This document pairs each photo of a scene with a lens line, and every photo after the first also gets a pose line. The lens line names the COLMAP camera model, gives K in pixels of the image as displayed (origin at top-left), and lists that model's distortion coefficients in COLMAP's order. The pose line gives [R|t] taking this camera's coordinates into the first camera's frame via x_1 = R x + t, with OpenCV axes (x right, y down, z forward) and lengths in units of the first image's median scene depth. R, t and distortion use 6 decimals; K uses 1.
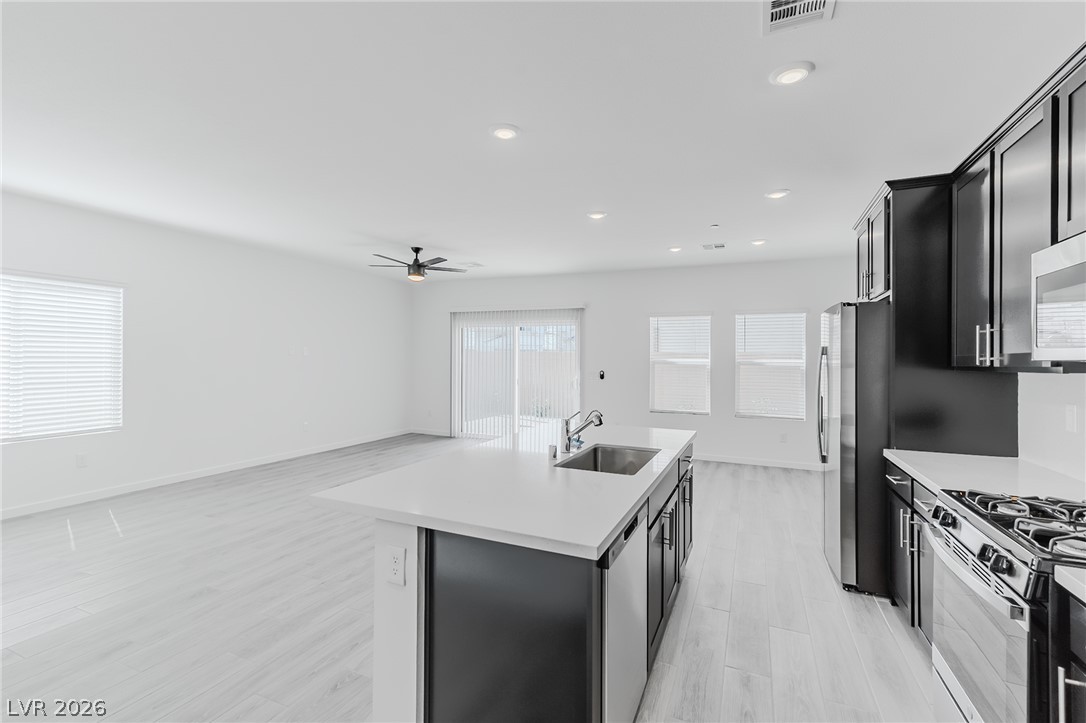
lens RADIAL K [[474.3, 0, 513.5], [0, 474.3, 359.9], [0, 0, 1]] dist [-0.001220, -0.005822]
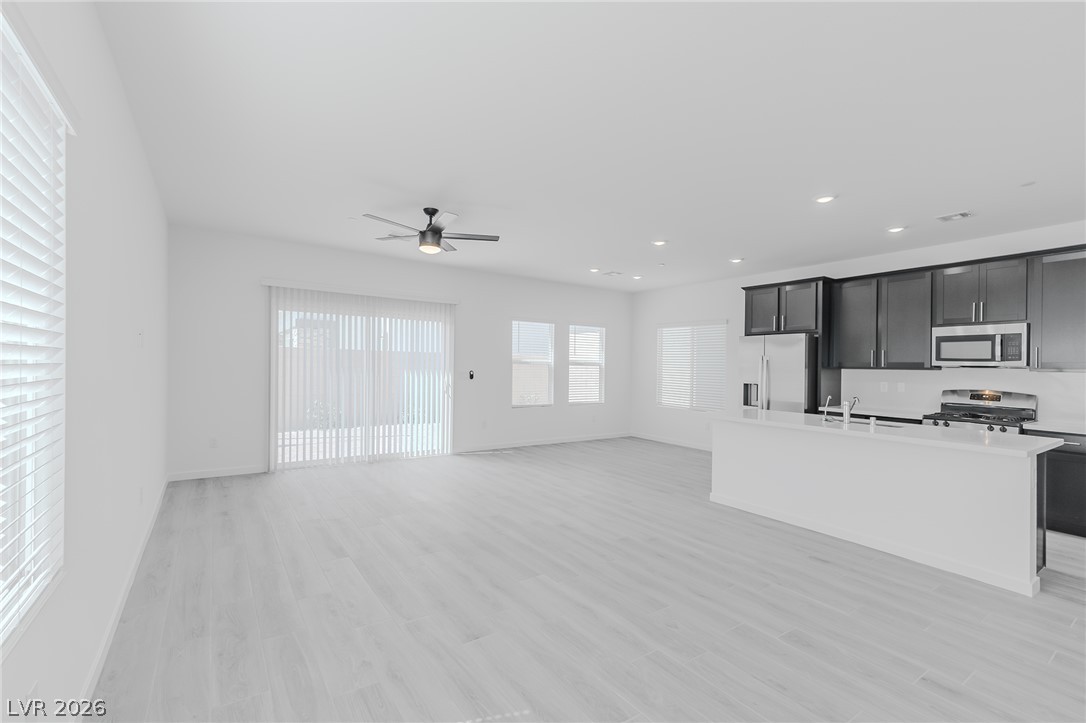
lens RADIAL K [[493.5, 0, 545.0], [0, 493.5, 362.7], [0, 0, 1]] dist [0.021107, 0.000180]
pose [[0.501788, 0.000464, 0.864990, -0.786579], [-0.011534, 0.999915, 0.006155, -0.001218], [-0.864914, -0.013066, 0.501751, 0.452220]]
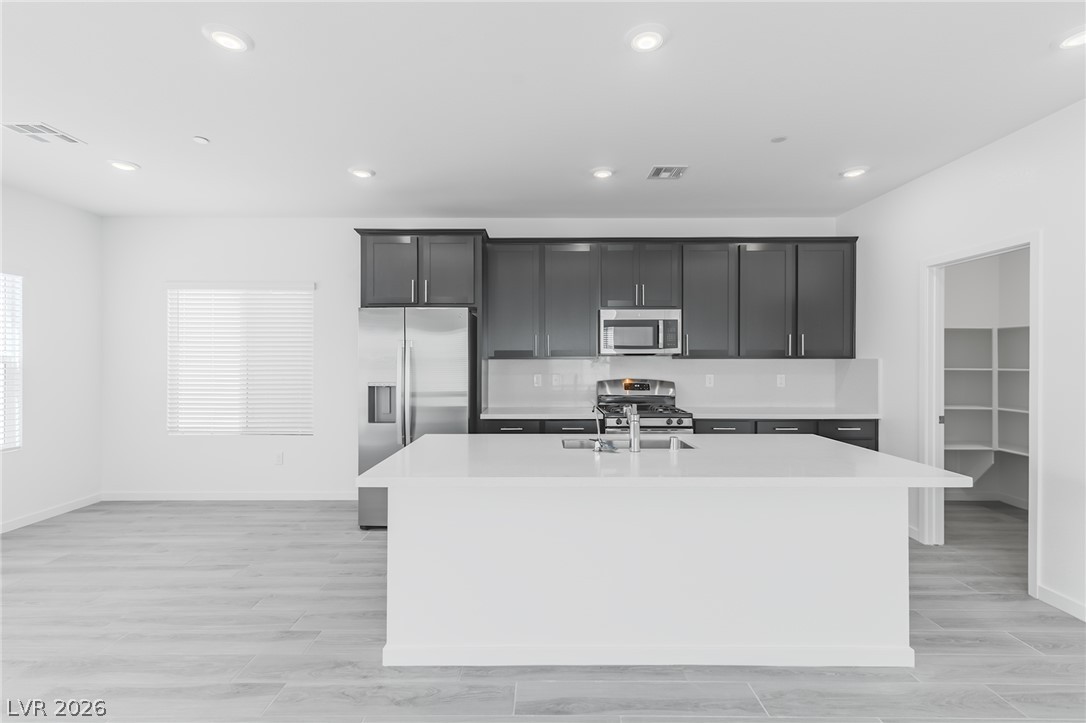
lens RADIAL K [[454.3, 0, 552.6], [0, 454.3, 356.2], [0, 0, 1]] dist [-0.006813, -0.000196]
pose [[-0.444345, -0.005625, 0.895838, -0.263369], [-0.006163, 0.999976, 0.003222, 0.003364], [-0.895834, -0.004090, -0.444369, 0.673981]]
